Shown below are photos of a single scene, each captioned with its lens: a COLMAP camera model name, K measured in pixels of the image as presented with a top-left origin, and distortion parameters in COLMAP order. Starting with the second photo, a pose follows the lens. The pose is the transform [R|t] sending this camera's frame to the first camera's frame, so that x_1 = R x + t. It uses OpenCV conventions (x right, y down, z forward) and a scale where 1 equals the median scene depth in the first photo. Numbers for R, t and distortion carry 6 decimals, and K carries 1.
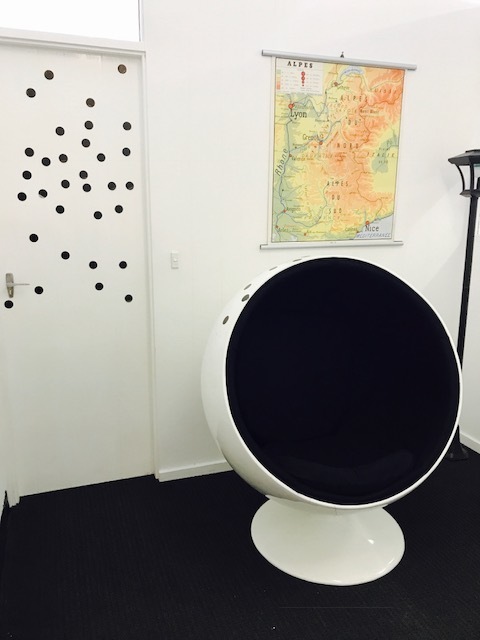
lens RADIAL K [[534.4, 0, 240.0], [0, 534.4, 320.0], [0, 0, 1]] dist [0.011923, -0.013939]
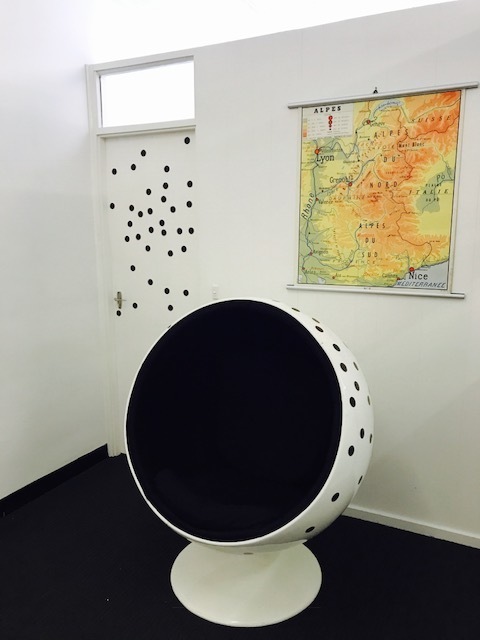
lens RADIAL K [[534.4, 0, 240.0], [0, 534.4, 320.0], [0, 0, 1]] dist [0.011923, -0.013939]
pose [[0.682650, 0.116866, -0.721340, 0.728508], [-0.157185, 0.987505, 0.011235, -0.070200], [0.713640, 0.105715, 0.692490, 0.219392]]
